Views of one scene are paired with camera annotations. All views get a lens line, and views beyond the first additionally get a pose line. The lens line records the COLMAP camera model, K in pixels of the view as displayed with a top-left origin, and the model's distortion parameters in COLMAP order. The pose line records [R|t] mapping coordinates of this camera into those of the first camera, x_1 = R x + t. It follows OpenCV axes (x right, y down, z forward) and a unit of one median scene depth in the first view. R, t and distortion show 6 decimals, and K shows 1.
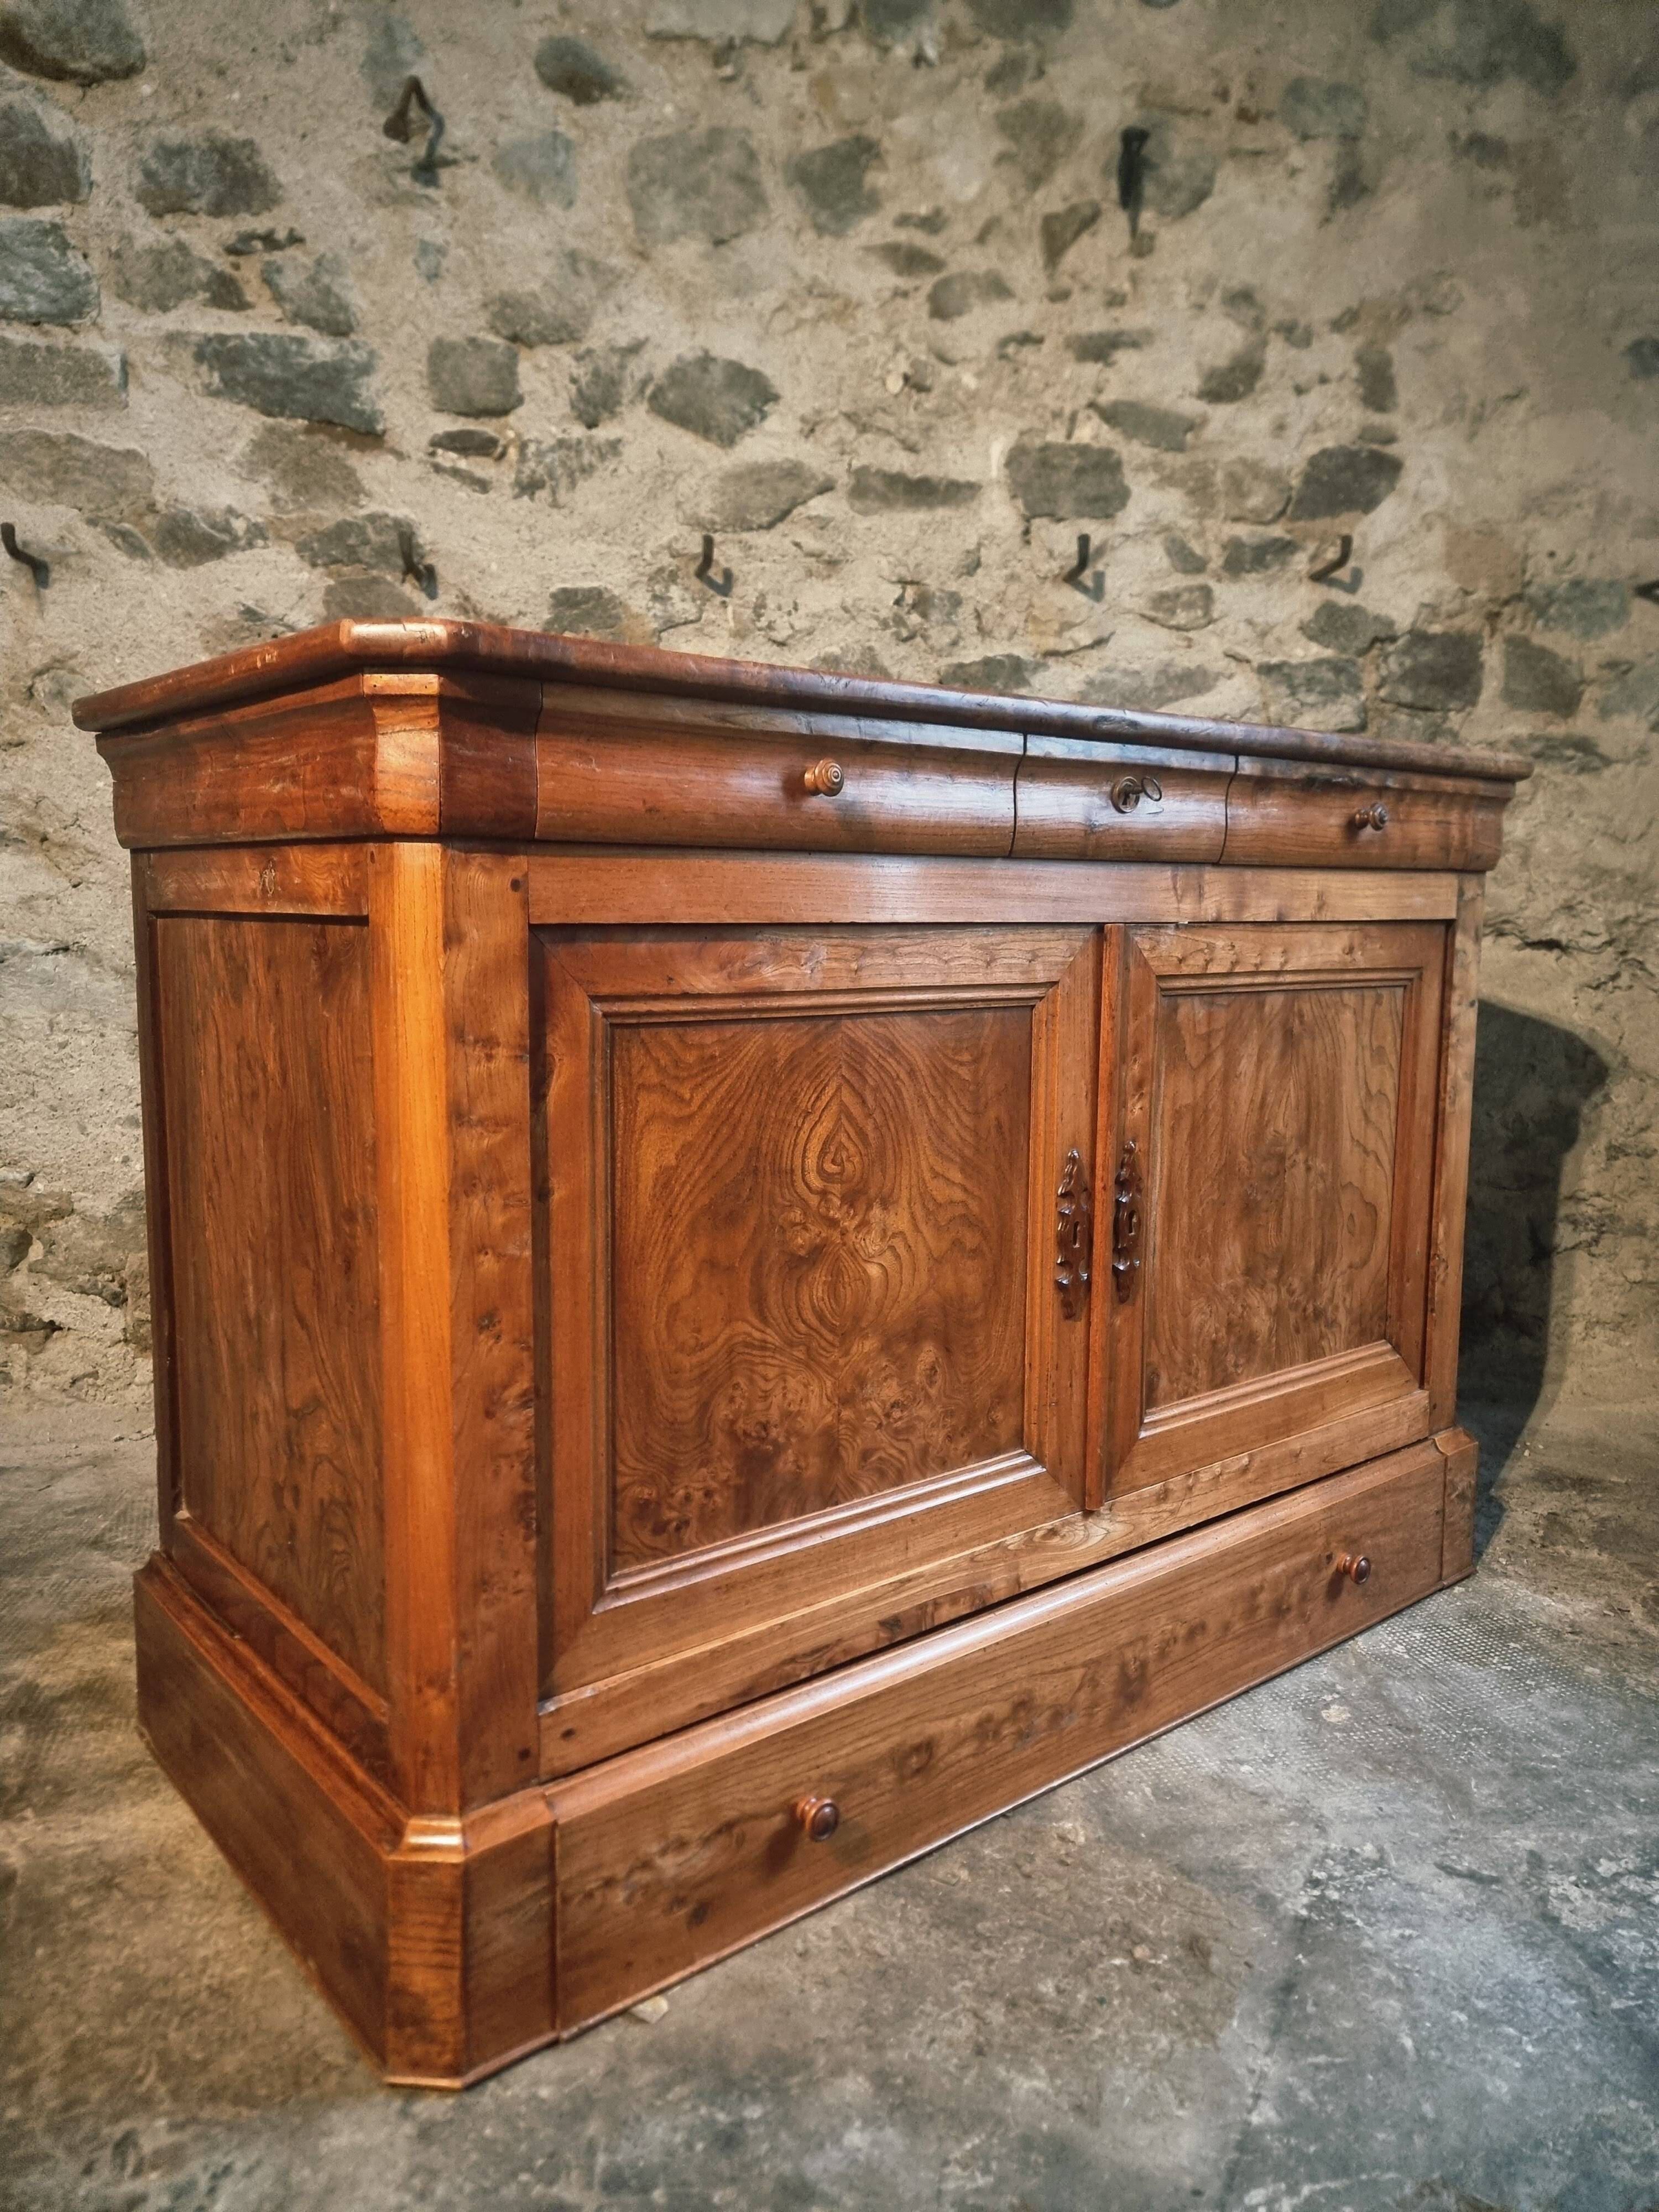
lens RADIAL K [[1537.0, 0, 822.9], [0, 1537.0, 1086.1], [0, 0, 1]] dist [0.066168, -0.061383]
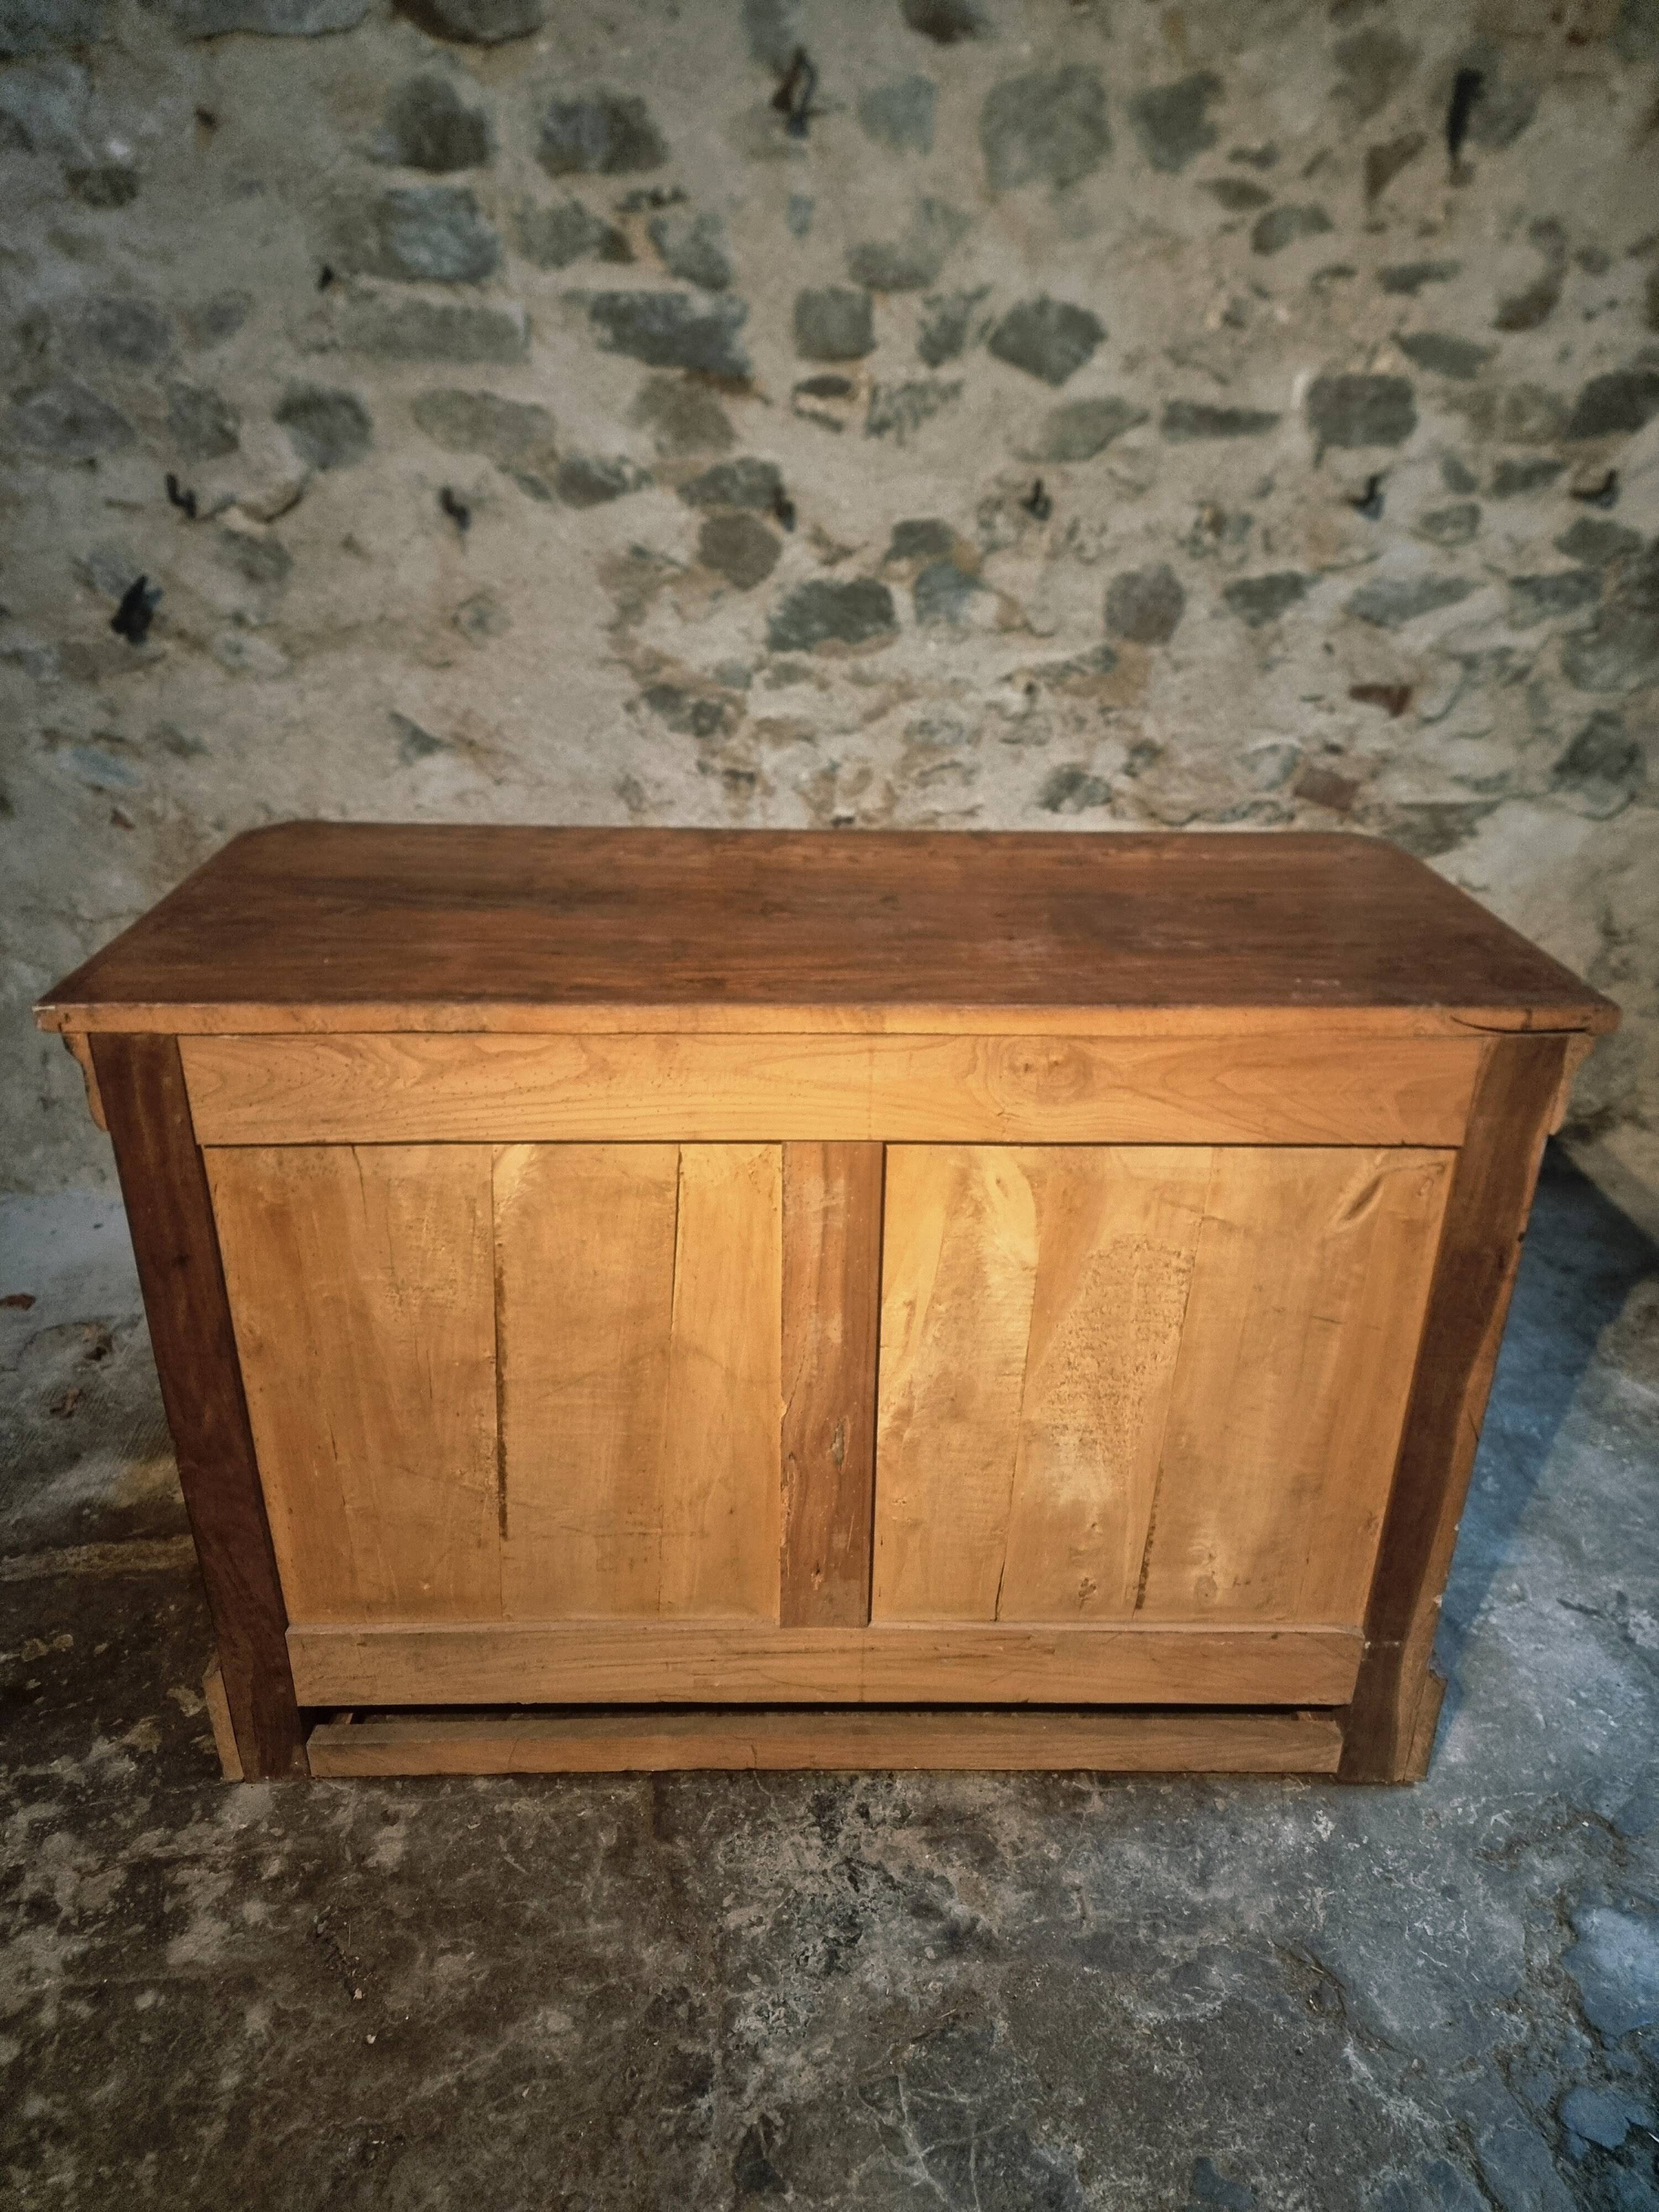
lens RADIAL K [[1537.0, 0, 825.0], [0, 1537.0, 1099.7], [0, 0, 1]] dist [0.066168, -0.061383]
pose [[0.999202, 0.021153, -0.033894, -0.181743], [-0.009606, 0.950651, 0.310115, -0.275911], [0.038781, -0.309542, 0.950095, -0.223768]]
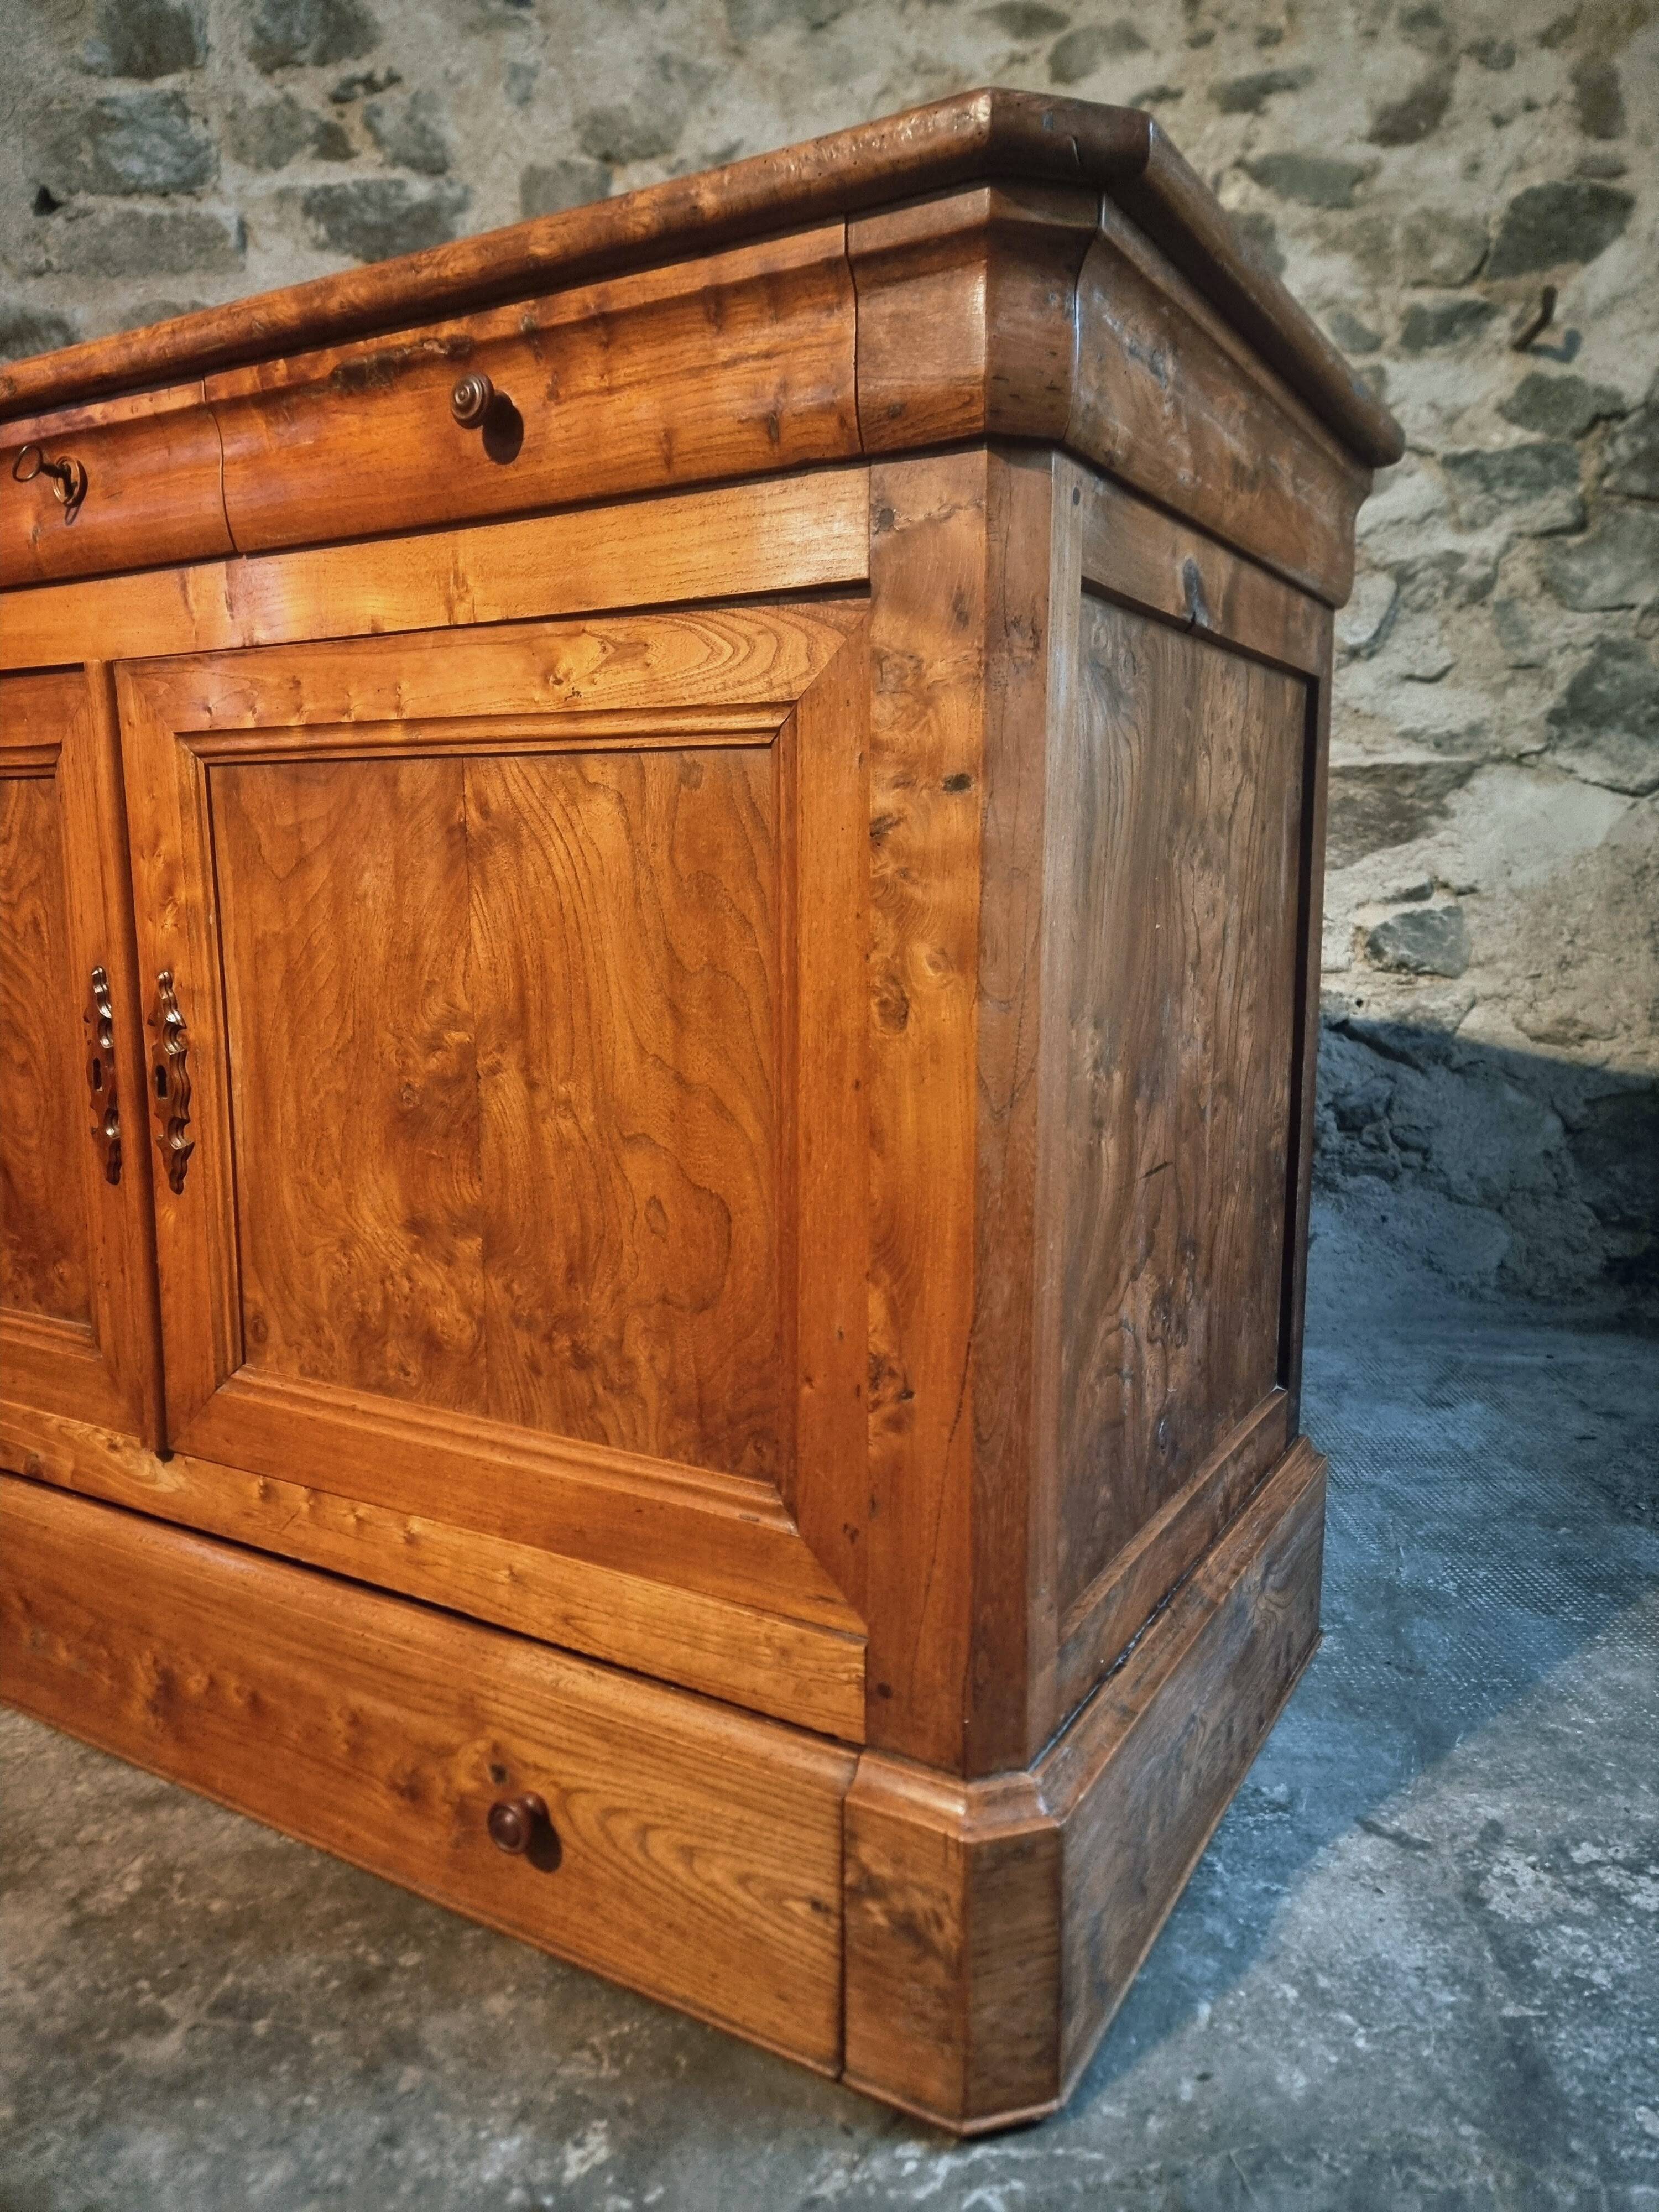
lens RADIAL K [[1537.0, 0, 841.8], [0, 1537.0, 1081.8], [0, 0, 1]] dist [0.066168, -0.061383]
pose [[0.971802, 0.025346, -0.234433, 0.181561], [-0.019029, 0.999393, 0.029172, 0.055572], [0.235030, -0.023888, 0.971695, 0.090343]]
